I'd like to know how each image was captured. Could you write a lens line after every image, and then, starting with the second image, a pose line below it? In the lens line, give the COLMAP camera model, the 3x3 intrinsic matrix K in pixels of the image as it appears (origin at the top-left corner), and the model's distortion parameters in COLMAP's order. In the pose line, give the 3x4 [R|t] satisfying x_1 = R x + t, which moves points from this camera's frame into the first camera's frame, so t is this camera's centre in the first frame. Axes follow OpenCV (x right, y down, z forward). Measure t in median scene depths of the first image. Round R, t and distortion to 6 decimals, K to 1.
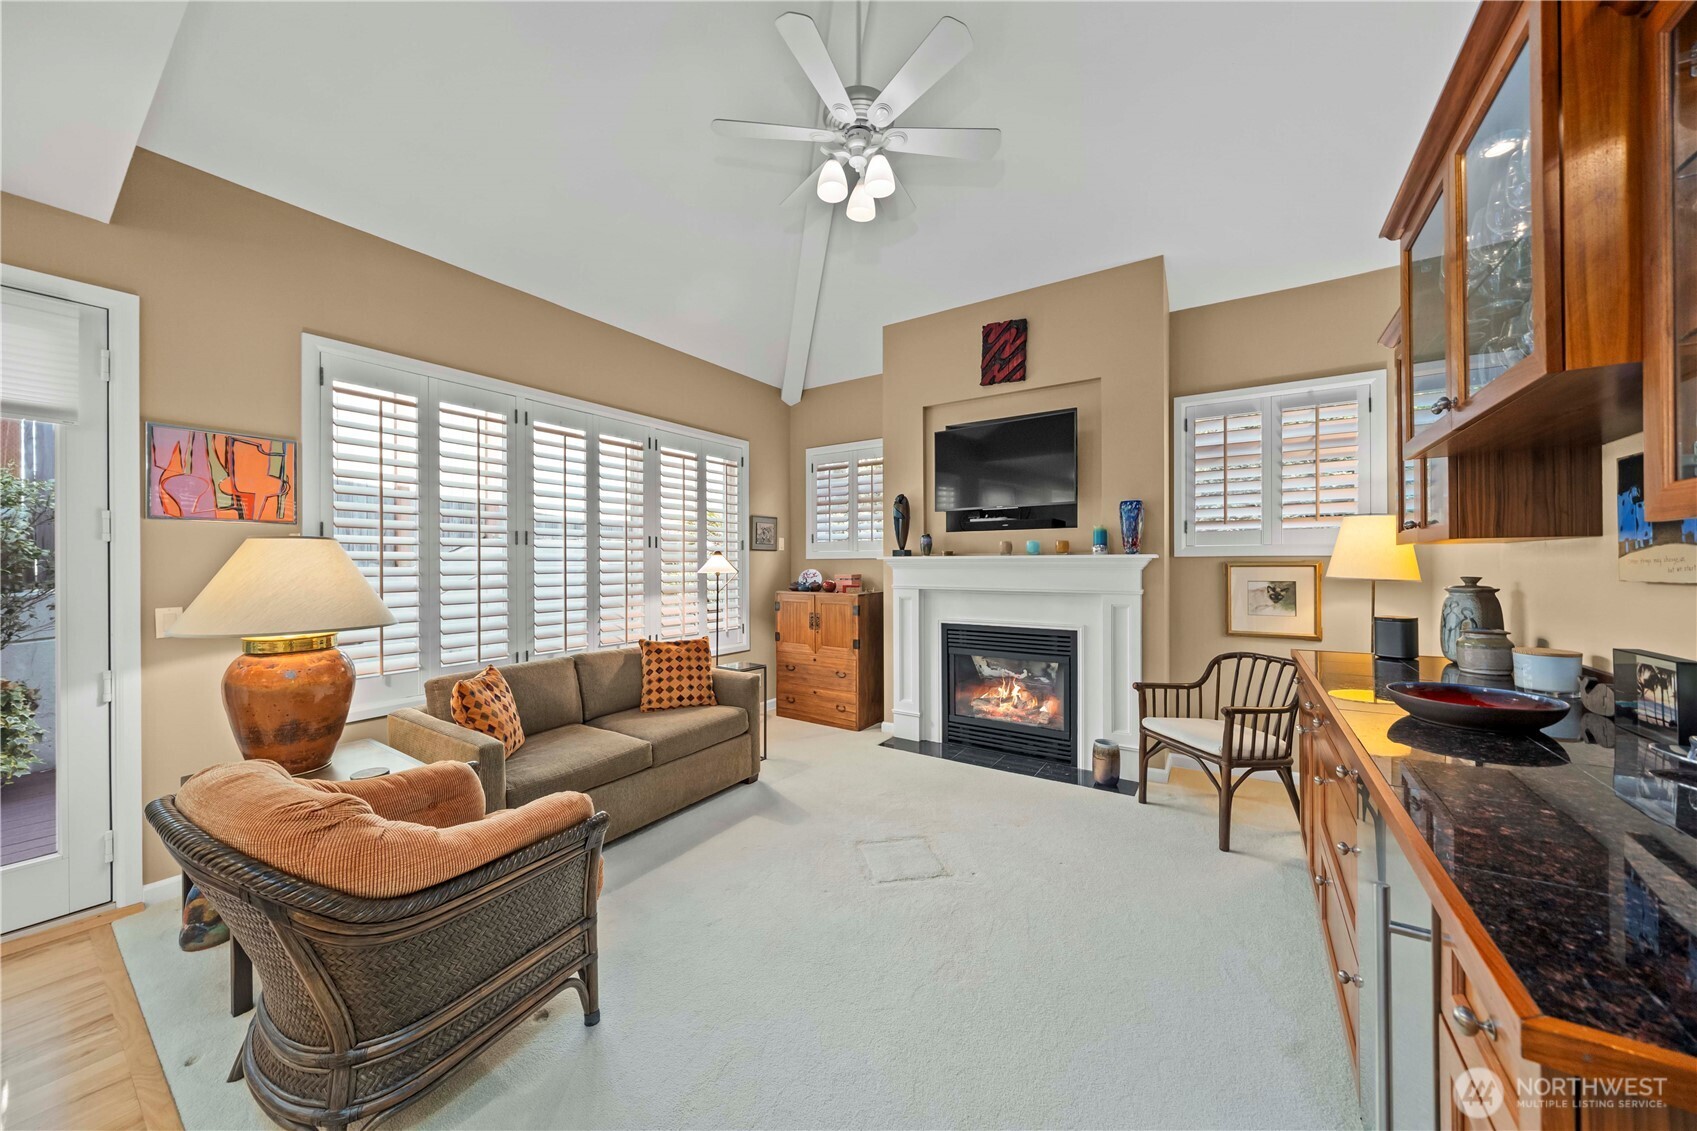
lens RADIAL K [[589.3, 0, 851.8], [0, 589.3, 566.6], [0, 0, 1]] dist [-0.006853, -0.000463]
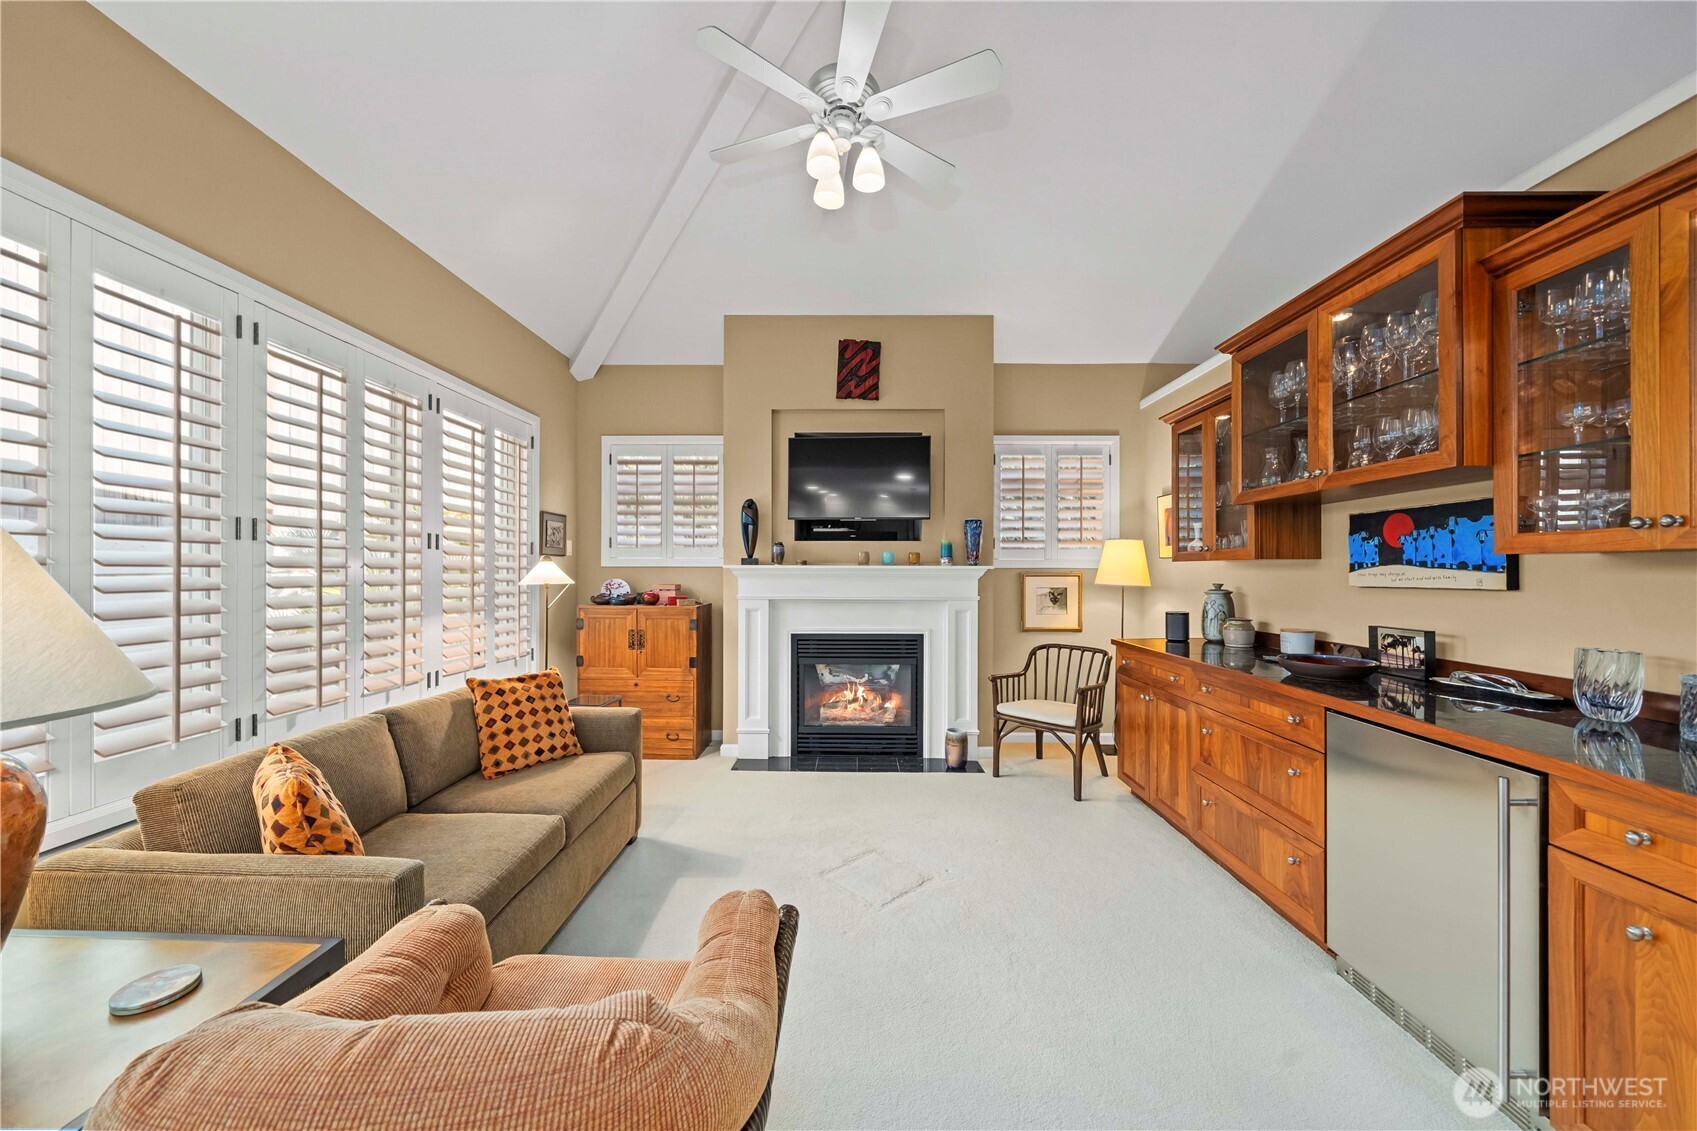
lens RADIAL K [[589.3, 0, 848.5], [0, 589.3, 574.4], [0, 0, 1]] dist [-0.006853, -0.000463]
pose [[0.839494, 0.001390, 0.543368, -0.351069], [-0.001471, 0.999999, -0.000286, -0.002957], [-0.543367, -0.000559, 0.839495, 0.148899]]
